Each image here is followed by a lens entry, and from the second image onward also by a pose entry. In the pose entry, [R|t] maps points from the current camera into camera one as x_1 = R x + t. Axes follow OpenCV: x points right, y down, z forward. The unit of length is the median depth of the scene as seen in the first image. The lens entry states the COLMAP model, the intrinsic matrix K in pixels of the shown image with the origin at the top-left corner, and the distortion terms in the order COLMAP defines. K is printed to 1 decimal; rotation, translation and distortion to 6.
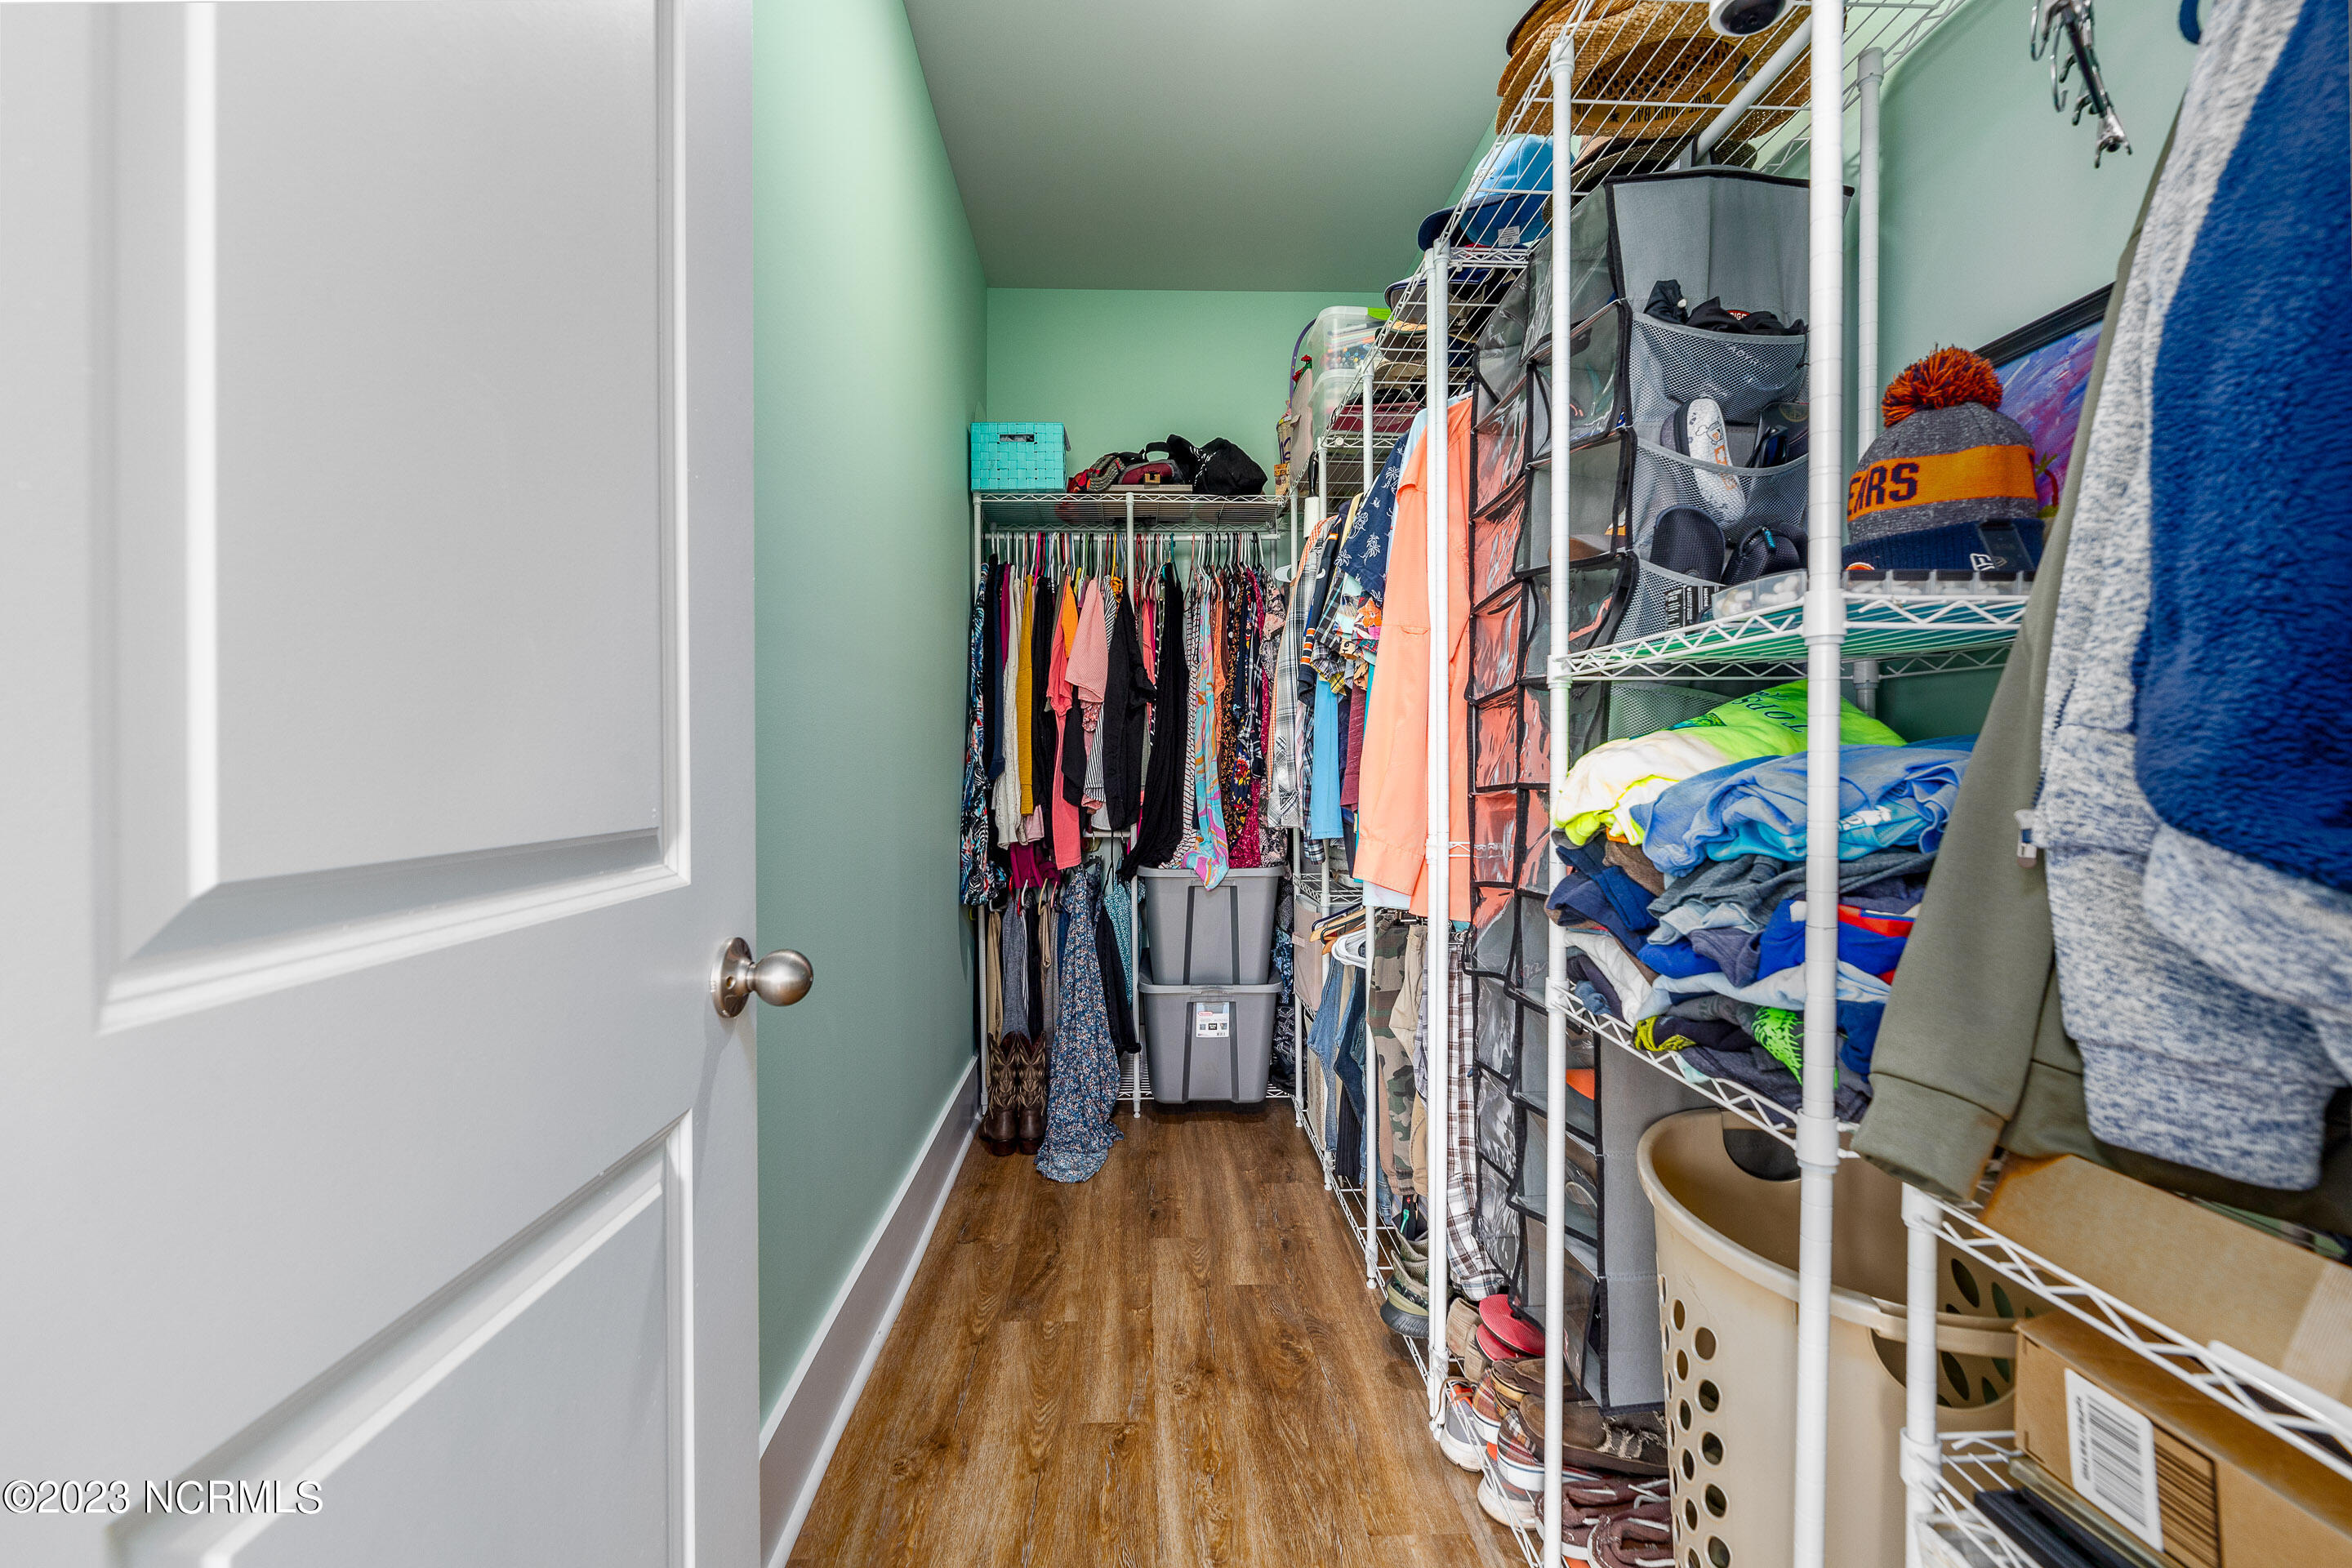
lens RADIAL K [[1087.2, 0, 1177.2], [0, 1087.2, 775.1], [0, 0, 1]] dist [-0.001046, -0.000046]
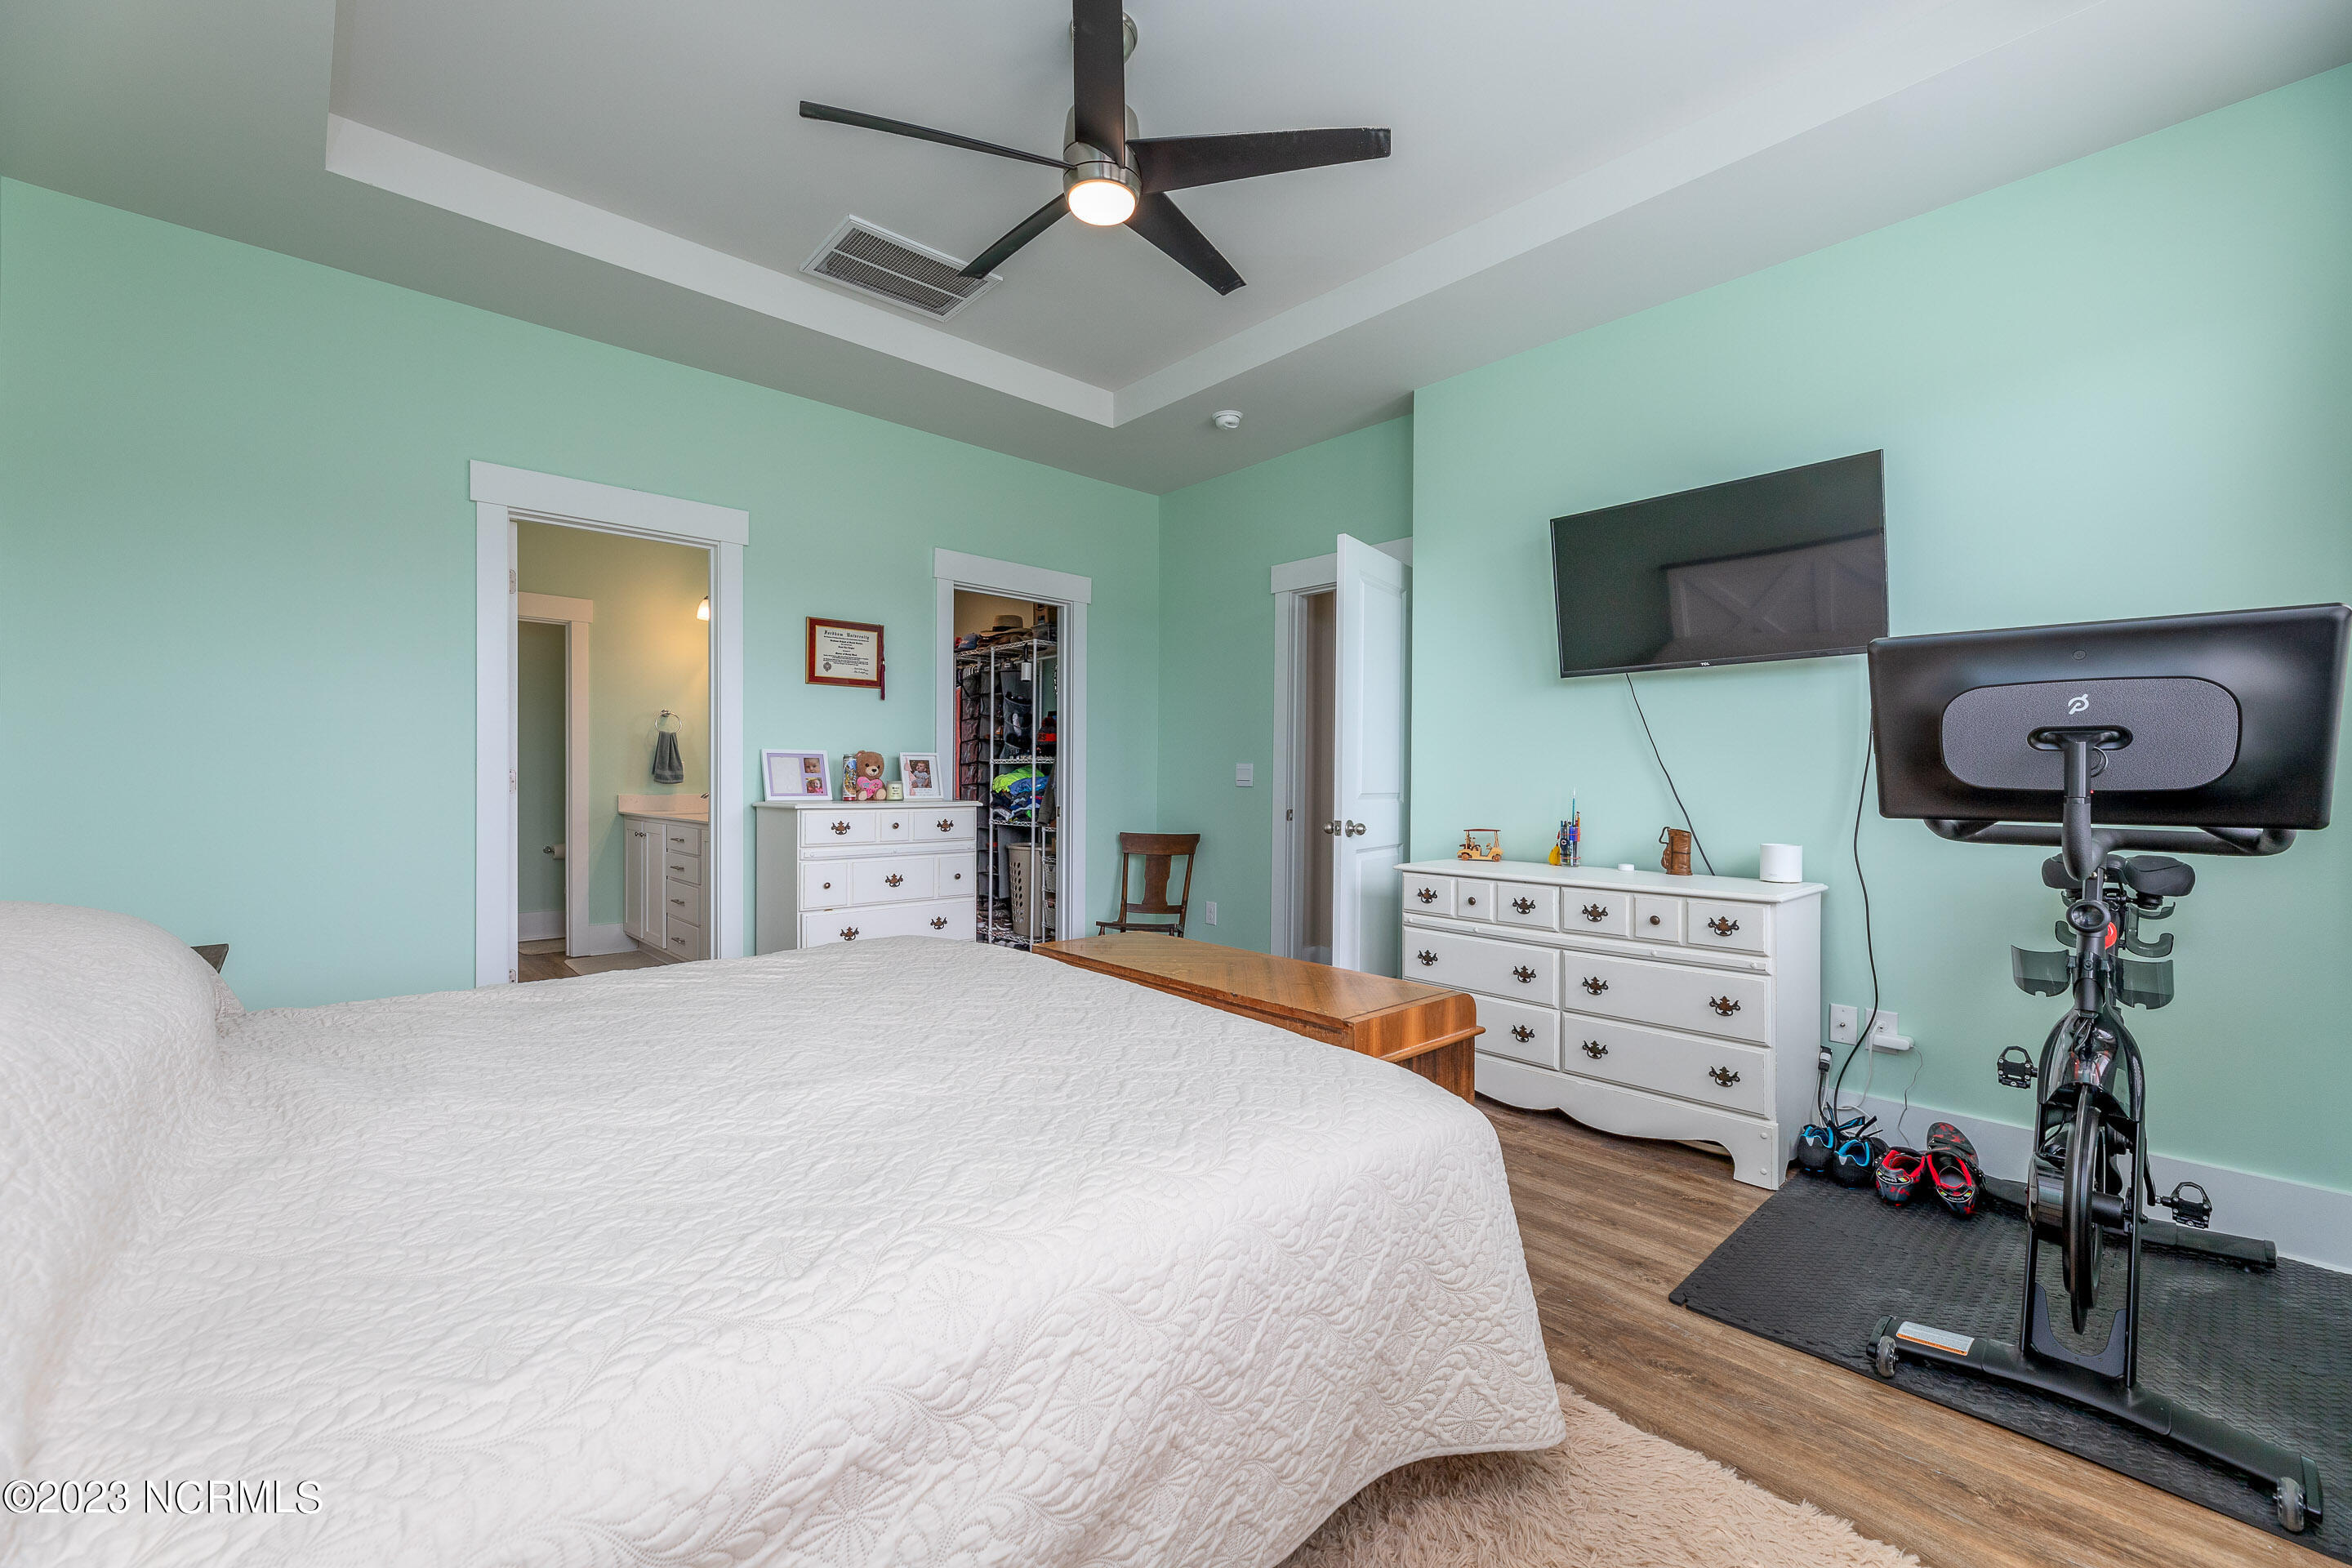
lens RADIAL K [[960.8, 0, 1177.0], [0, 960.8, 785.5], [0, 0, 1]] dist [-0.002277, -0.000058]
pose [[0.773531, 0.005807, 0.633732, -2.600392], [-0.002526, 0.999978, -0.006081, 0.064795], [-0.633754, 0.003103, 0.773529, -4.349173]]
